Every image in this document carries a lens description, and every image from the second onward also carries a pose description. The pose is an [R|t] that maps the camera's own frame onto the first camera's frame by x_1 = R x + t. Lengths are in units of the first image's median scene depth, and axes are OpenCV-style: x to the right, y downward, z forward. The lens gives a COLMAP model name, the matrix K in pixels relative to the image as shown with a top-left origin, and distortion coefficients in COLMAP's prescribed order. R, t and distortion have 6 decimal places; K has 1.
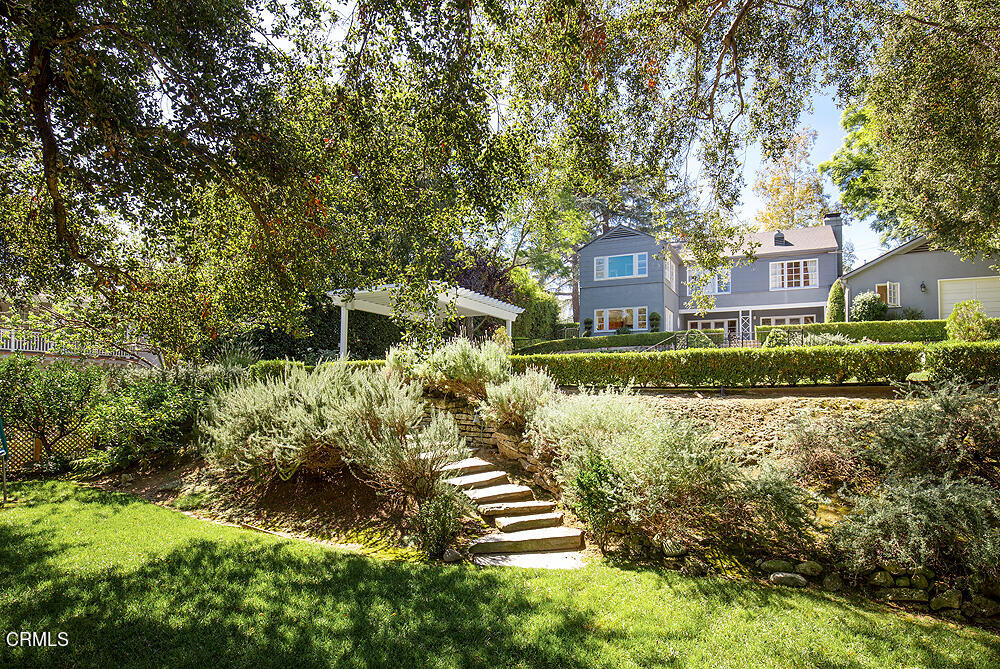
lens RADIAL K [[577.5, 0, 500.0], [0, 577.5, 334.5], [0, 0, 1]] dist [-0.019836, -0.000735]
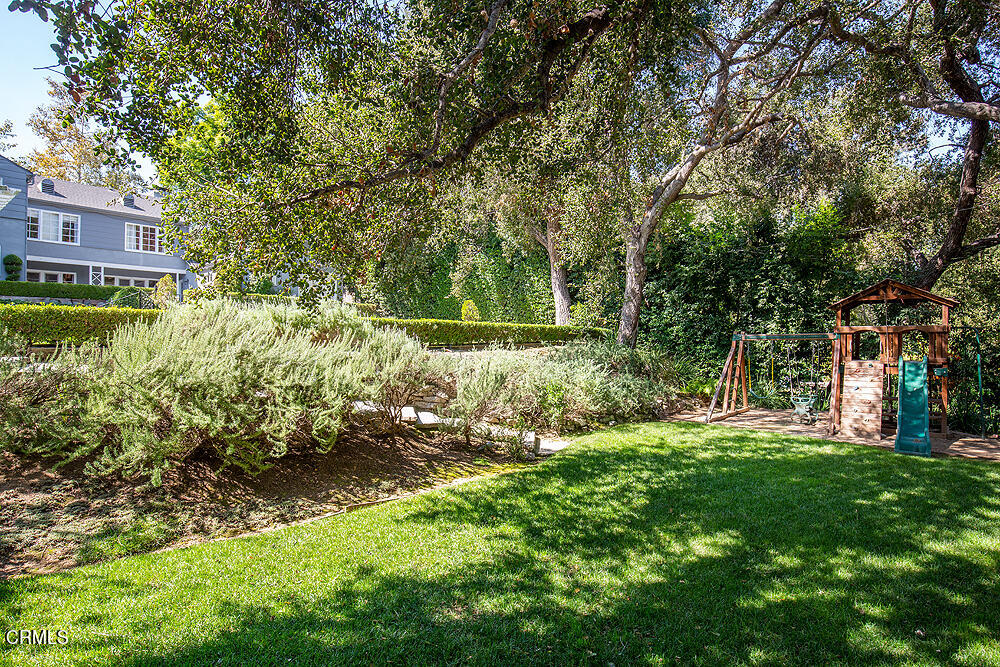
lens RADIAL K [[539.7, 0, 500.0], [0, 539.7, 333.5], [0, 0, 1]] dist [-0.032943, 0.000058]
pose [[0.223429, 0.020378, 0.974507, -0.284110], [-0.084336, 0.996436, -0.001500, 0.014044], [-0.971065, -0.081851, 0.224352, 0.151251]]
